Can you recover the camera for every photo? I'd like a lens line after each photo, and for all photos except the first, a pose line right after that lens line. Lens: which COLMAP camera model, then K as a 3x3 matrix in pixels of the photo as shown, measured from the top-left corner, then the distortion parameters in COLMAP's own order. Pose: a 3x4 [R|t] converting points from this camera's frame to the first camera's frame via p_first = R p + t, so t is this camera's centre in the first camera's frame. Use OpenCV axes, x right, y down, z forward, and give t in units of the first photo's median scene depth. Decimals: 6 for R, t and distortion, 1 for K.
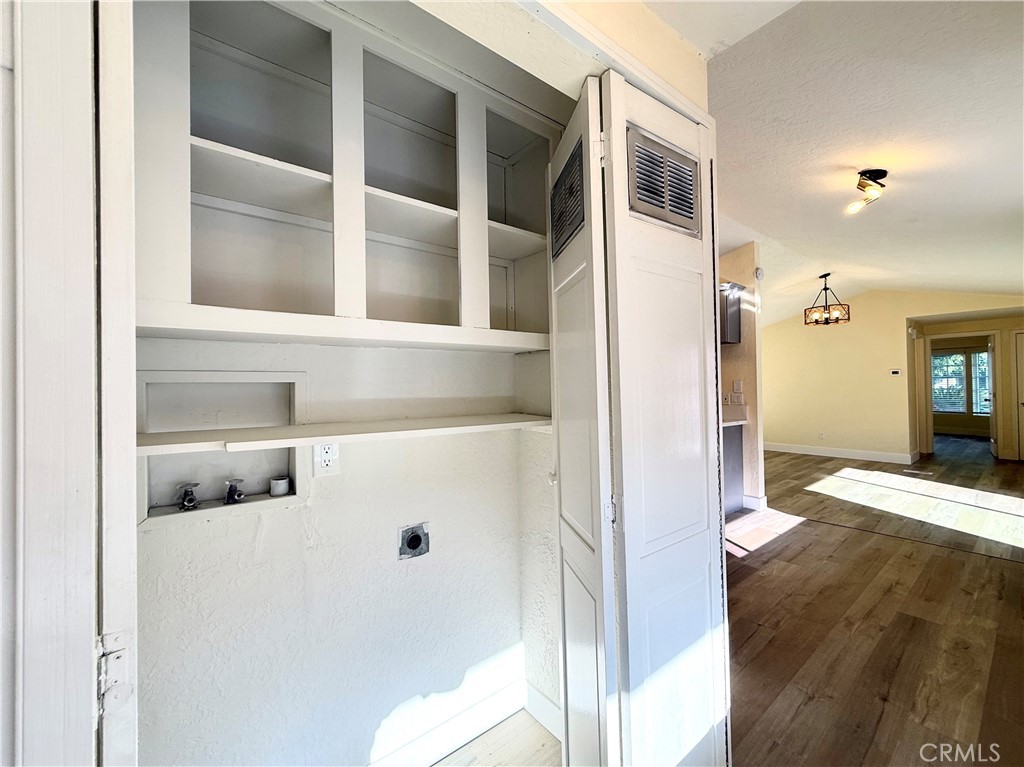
lens RADIAL K [[418.8, 0, 512.0], [0, 418.8, 383.5], [0, 0, 1]] dist [0.001776, 0.000098]
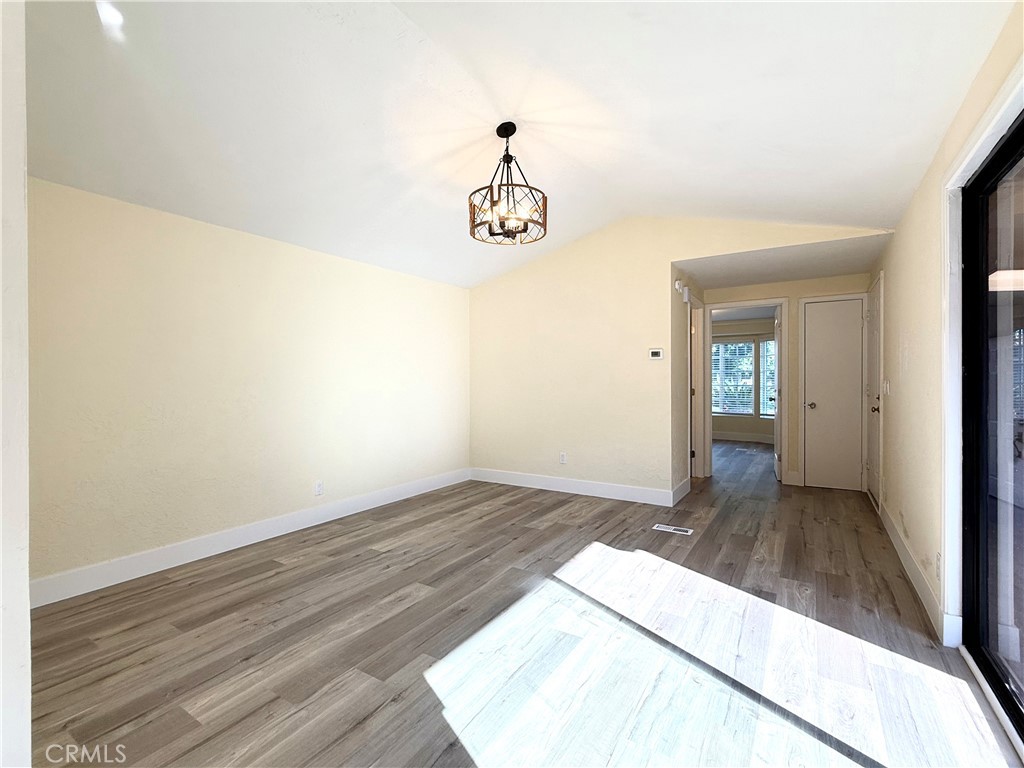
lens RADIAL K [[463.8, 0, 518.8], [0, 463.8, 383.3], [0, 0, 1]] dist [-0.001435, -0.000139]
pose [[0.942708, 0.013308, 0.333354, 0.512566], [-0.016397, 0.999845, 0.006454, 0.014815], [-0.333216, -0.011550, 0.942780, 0.443459]]
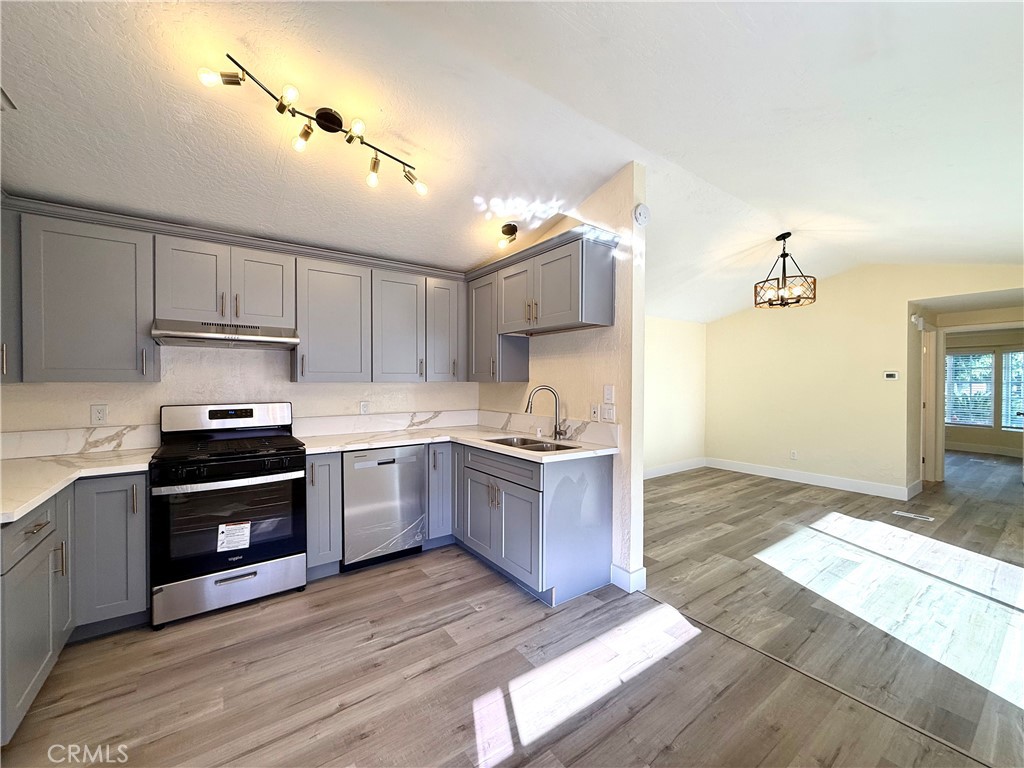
lens RADIAL K [[411.3, 0, 512.0], [0, 411.3, 384.0], [0, 0, 1]] dist [-0.001627, 0.000575]
pose [[0.998687, 0.020682, -0.046858, 0.283644], [-0.019970, 0.999679, 0.015608, -0.009524], [0.047165, -0.014652, 0.998780, 0.247048]]
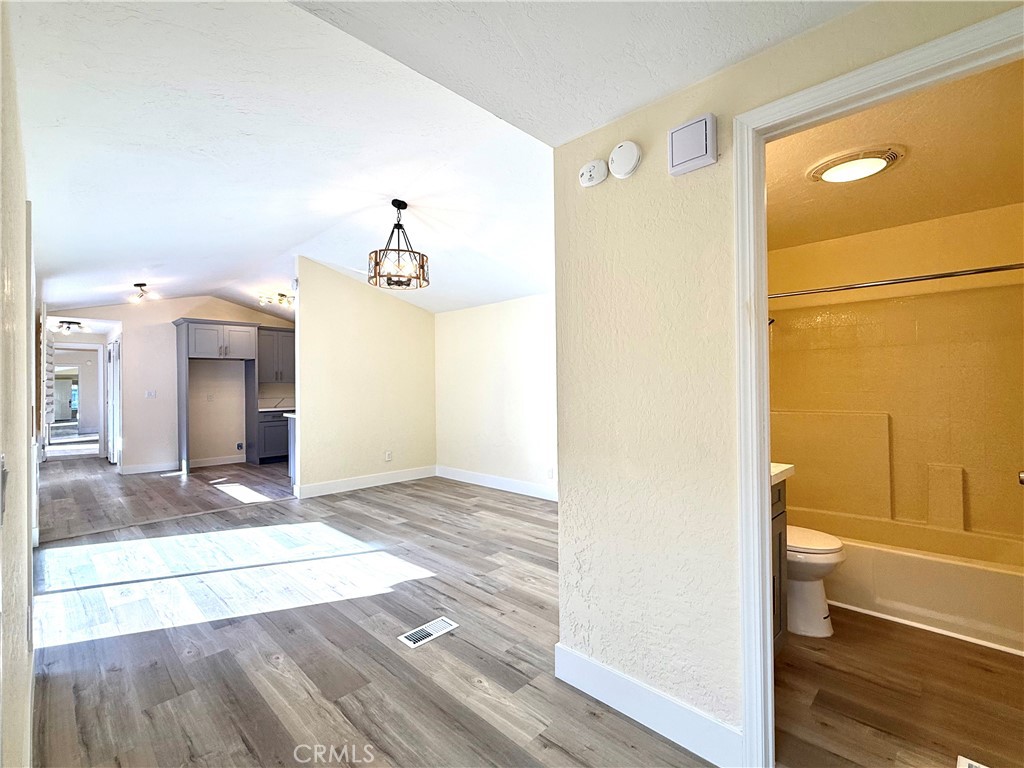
lens RADIAL K [[463.8, 0, 518.8], [0, 463.8, 383.3], [0, 0, 1]] dist [-0.001435, -0.000139]
pose [[0.135226, 0.014136, -0.990714, 1.253254], [0.014240, 0.999767, 0.016209, -0.010404], [0.990712, -0.016300, 0.134993, 0.934916]]
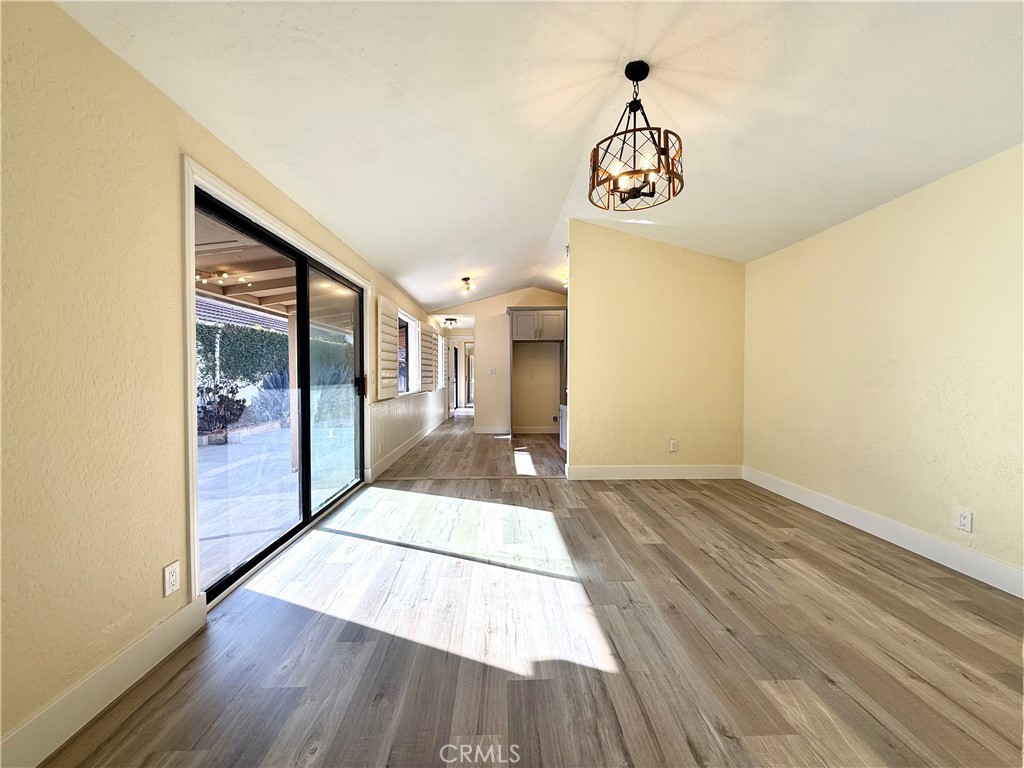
lens RADIAL K [[411.3, 0, 512.0], [0, 411.3, 384.0], [0, 0, 1]] dist [-0.001627, 0.000575]
pose [[-0.598362, 0.041406, -0.800155, 0.990339], [0.023180, 0.999140, 0.034369, 0.016975], [0.800891, 0.002018, -0.598807, 0.991113]]
